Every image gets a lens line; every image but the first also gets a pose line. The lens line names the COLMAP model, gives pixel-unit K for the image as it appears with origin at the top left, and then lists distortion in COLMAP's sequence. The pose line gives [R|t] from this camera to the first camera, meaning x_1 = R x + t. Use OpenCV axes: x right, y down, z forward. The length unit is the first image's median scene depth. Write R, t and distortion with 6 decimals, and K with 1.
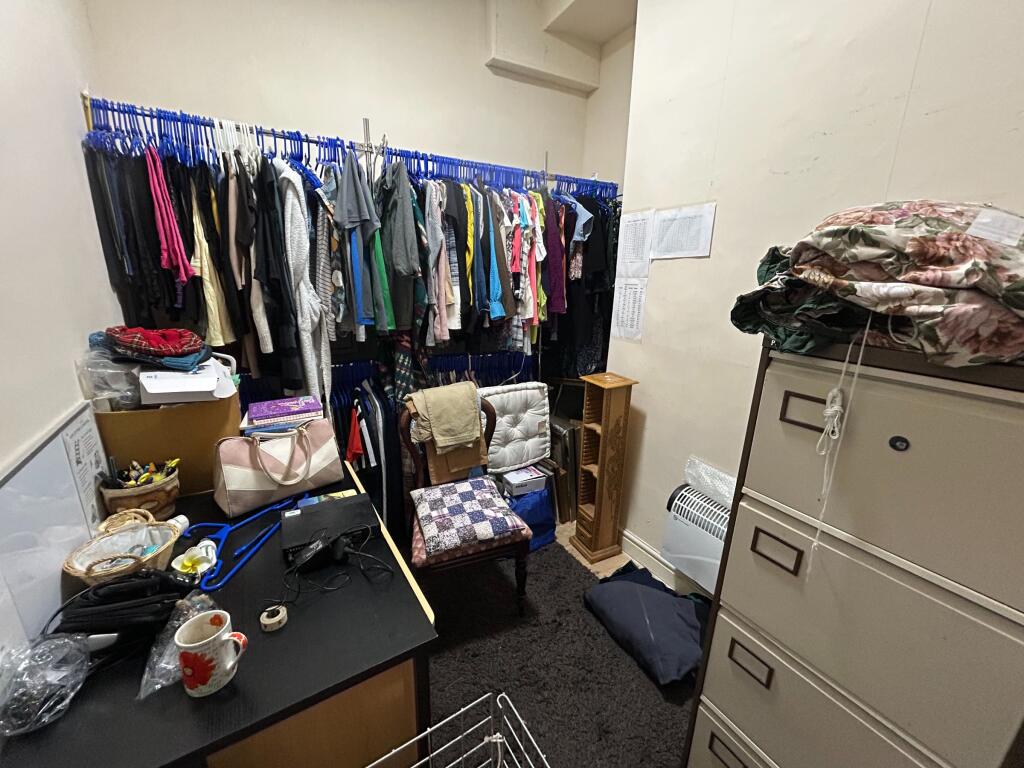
lens RADIAL K [[412.3, 0, 511.0], [0, 412.3, 381.5], [0, 0, 1]] dist [0.003088, -0.000610]
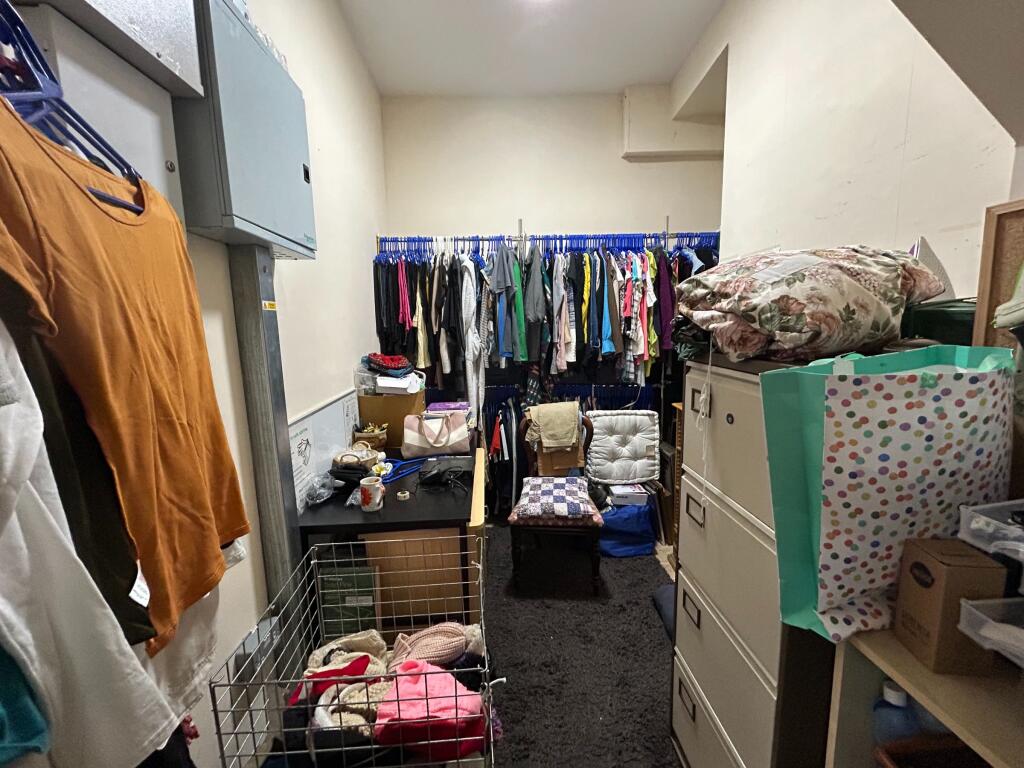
lens RADIAL K [[412.3, 0, 512.1], [0, 412.3, 381.4], [0, 0, 1]] dist [0.003088, -0.000610]
pose [[0.878814, 0.030464, -0.476191, 0.369308], [-0.086171, 0.991684, -0.095587, 0.086953], [0.469319, 0.125037, 0.874131, -0.246101]]
